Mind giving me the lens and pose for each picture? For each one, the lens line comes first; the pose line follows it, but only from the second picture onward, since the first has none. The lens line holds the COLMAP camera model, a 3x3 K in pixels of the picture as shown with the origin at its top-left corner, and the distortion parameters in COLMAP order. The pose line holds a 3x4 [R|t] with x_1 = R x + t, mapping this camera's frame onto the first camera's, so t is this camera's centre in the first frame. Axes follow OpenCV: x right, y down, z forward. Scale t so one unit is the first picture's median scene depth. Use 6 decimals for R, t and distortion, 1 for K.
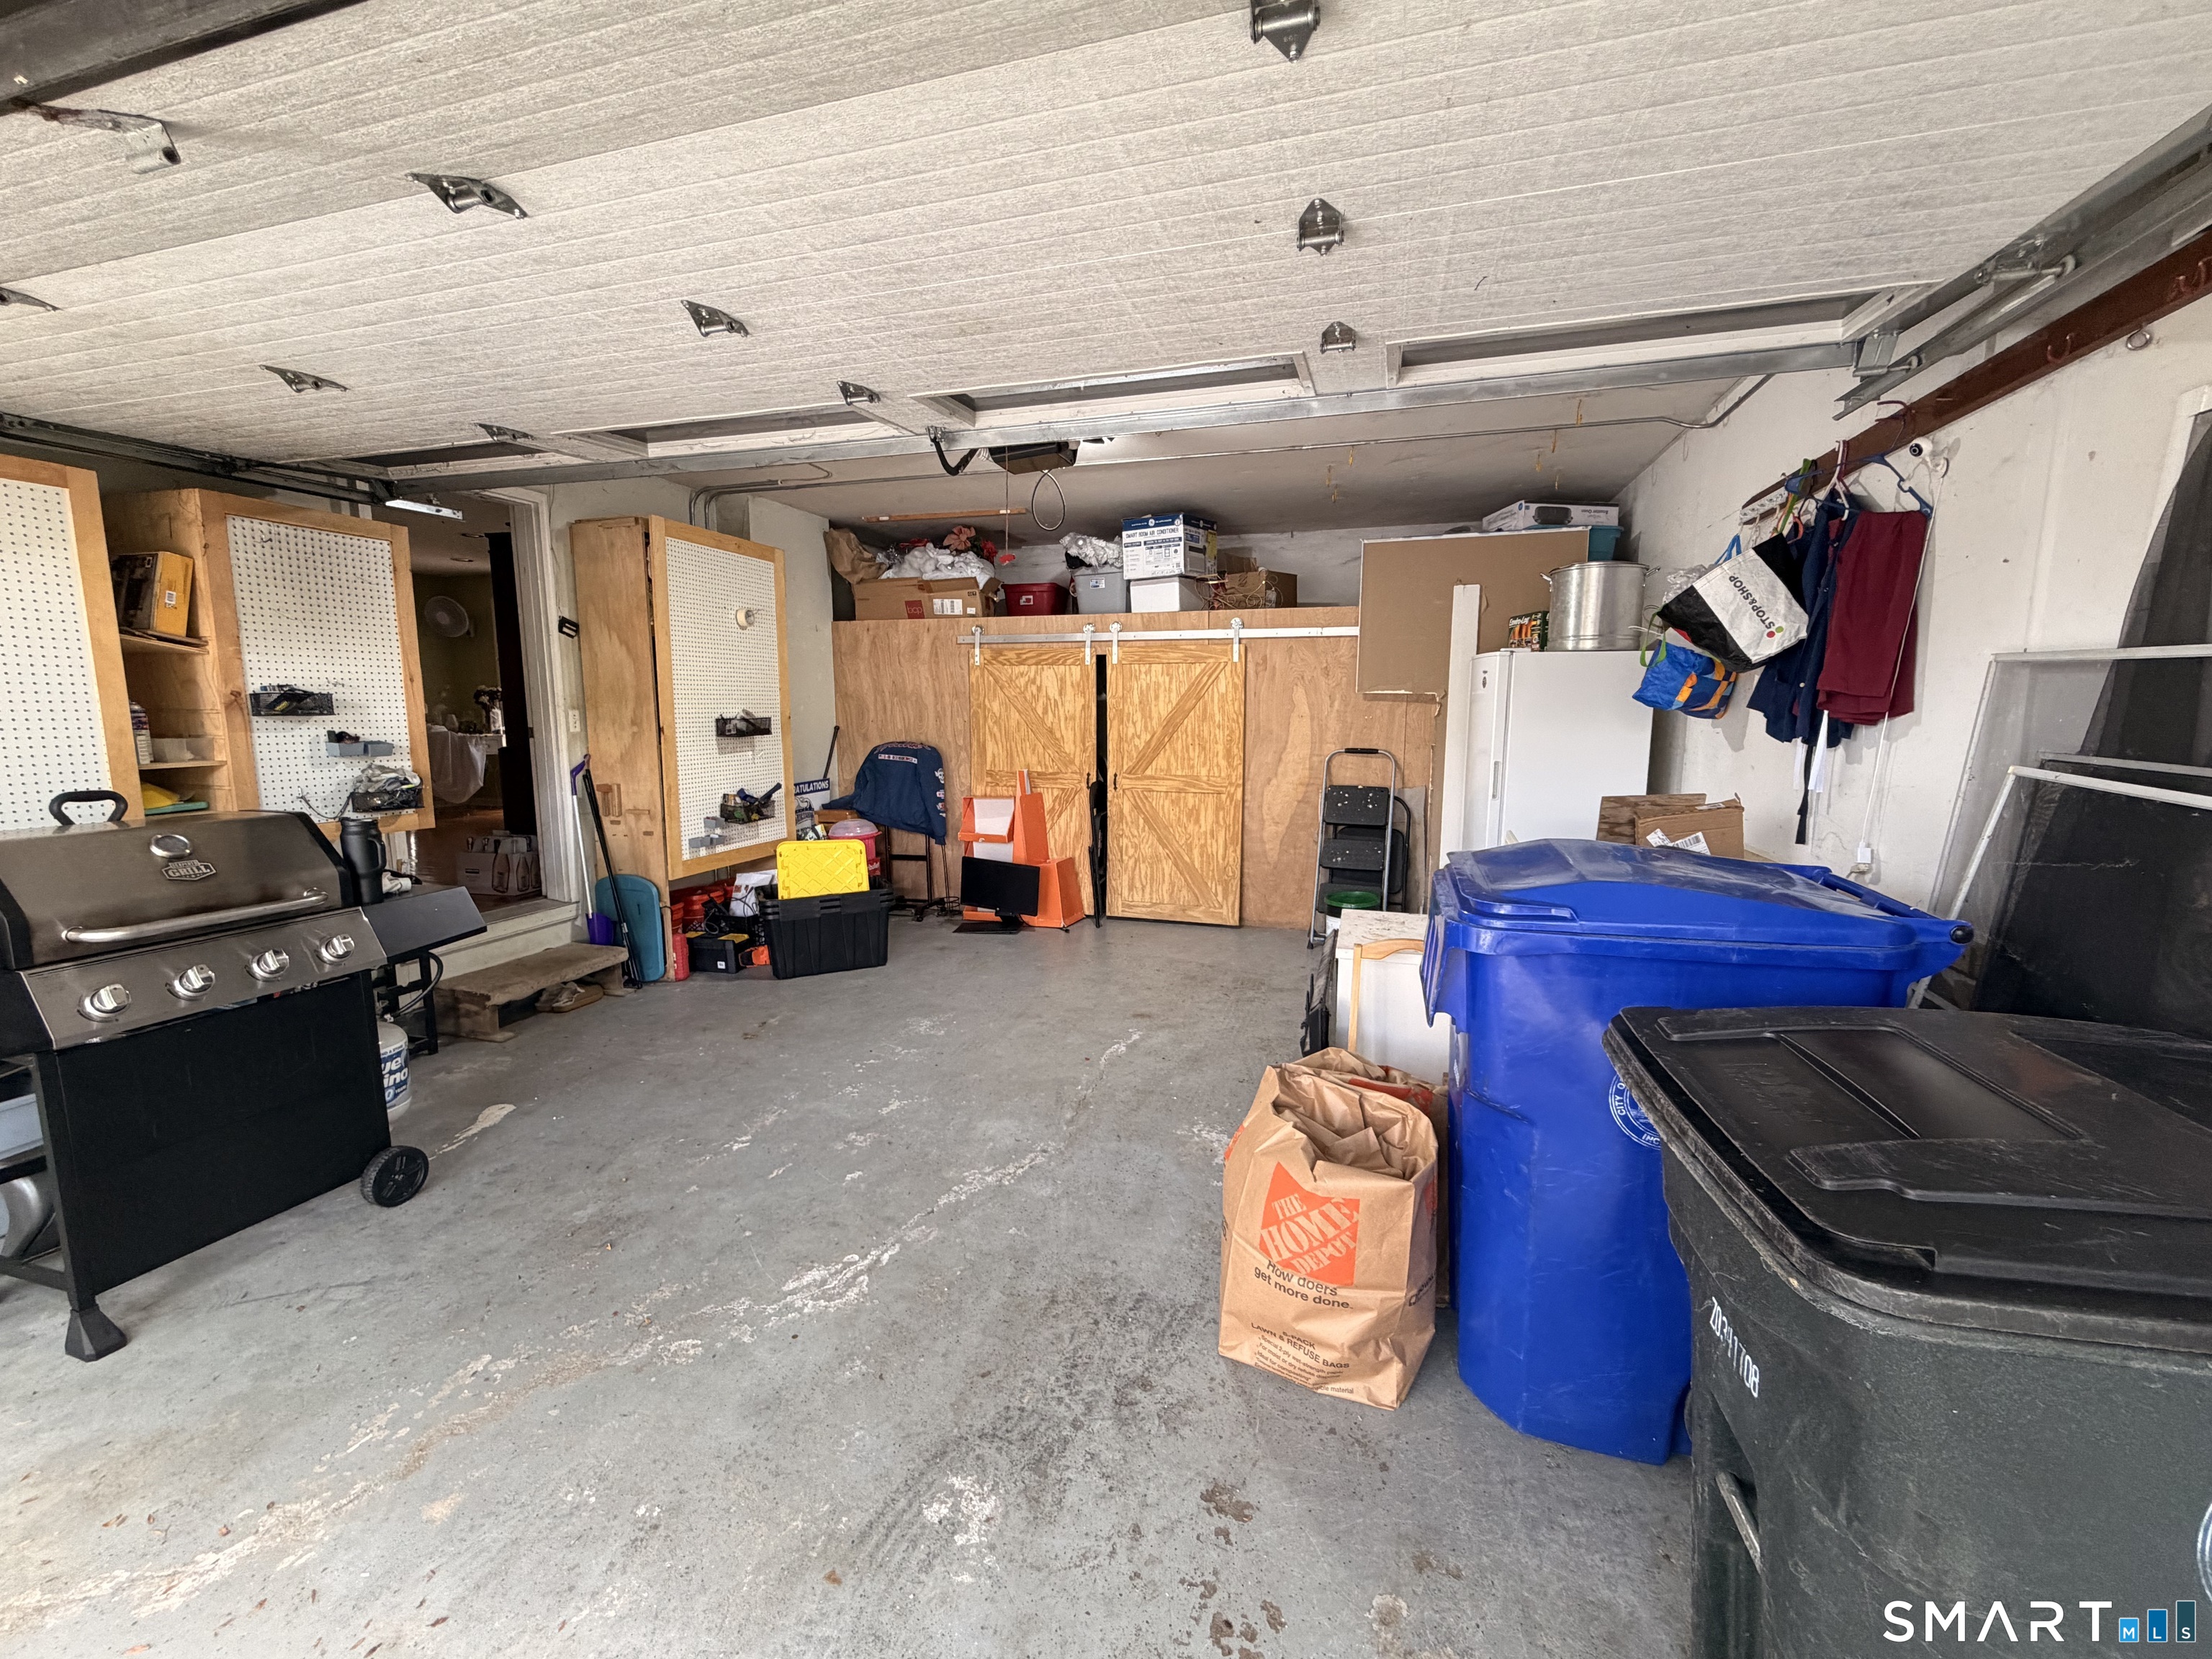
lens RADIAL K [[890.4, 0, 1100.0], [0, 890.4, 830.2], [0, 0, 1]] dist [0.000381, 0.000006]
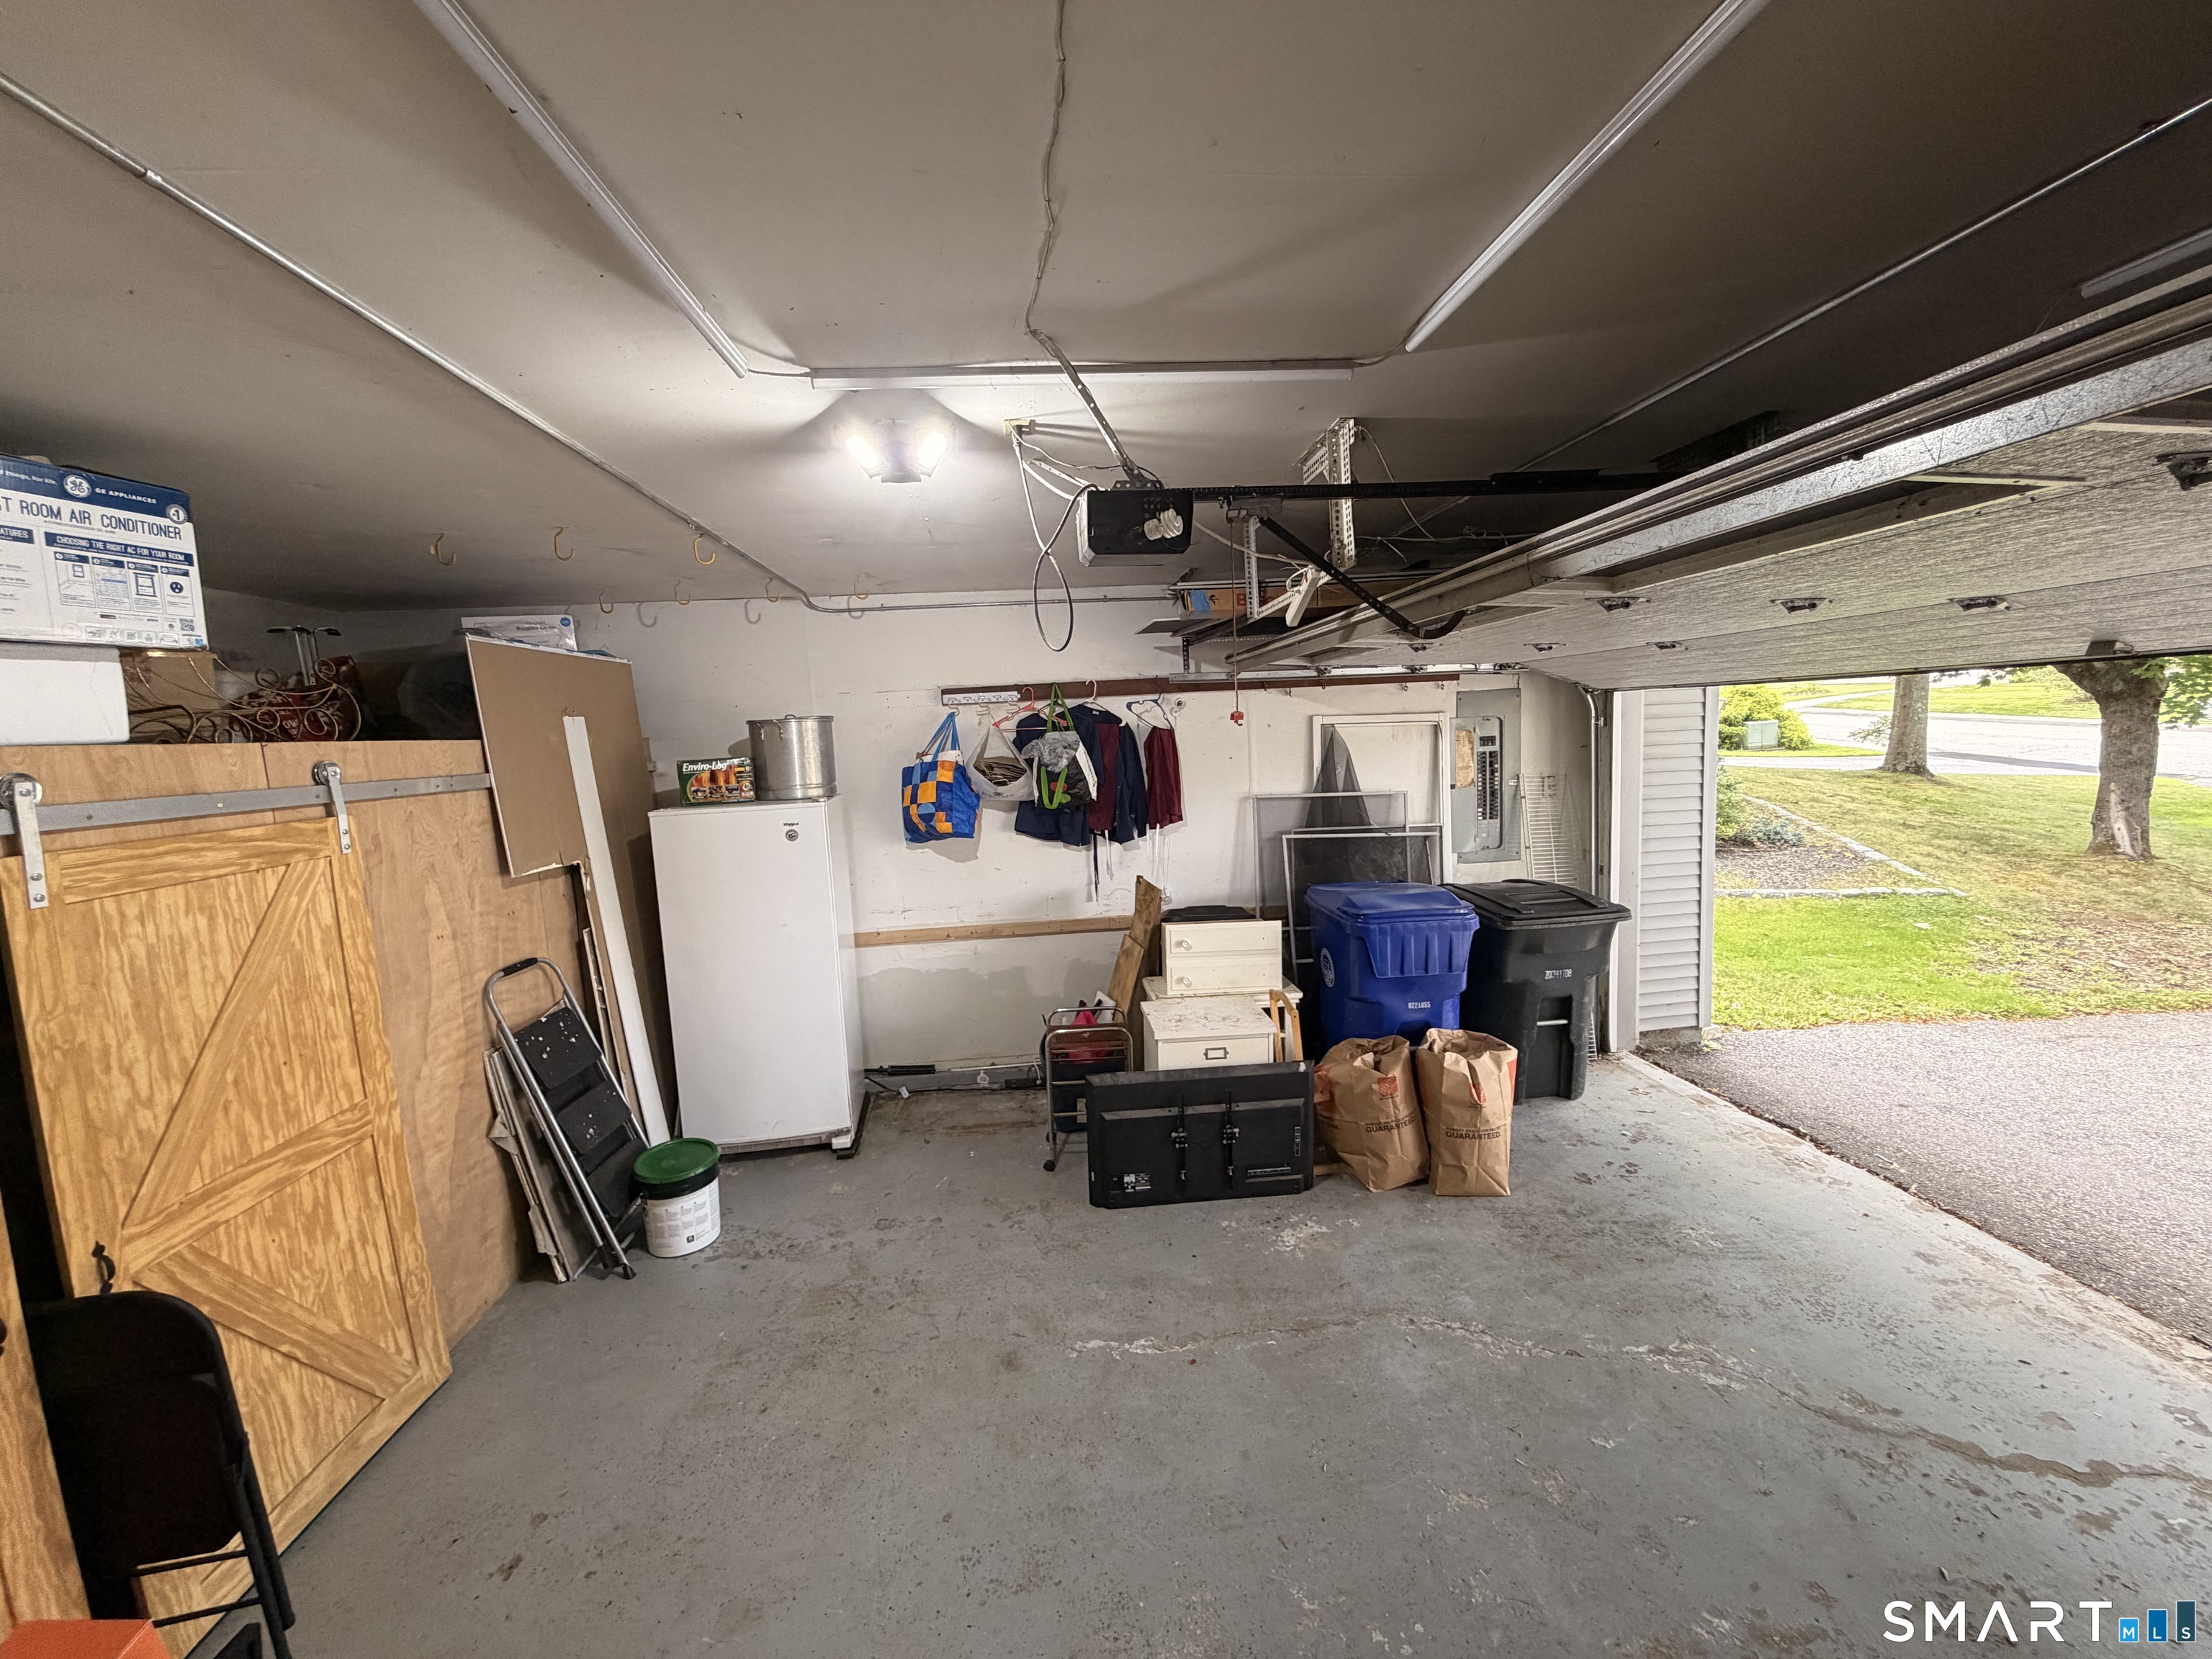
lens RADIAL K [[876.1, 0, 1107.2], [0, 876.1, 824.7], [0, 0, 1]] dist [-0.000036, -0.000145]
pose [[-0.373202, -0.084409, 0.923902, -0.437060], [0.175375, 0.971480, 0.159597, -0.218621], [-0.911024, 0.221591, -0.347755, 0.841157]]
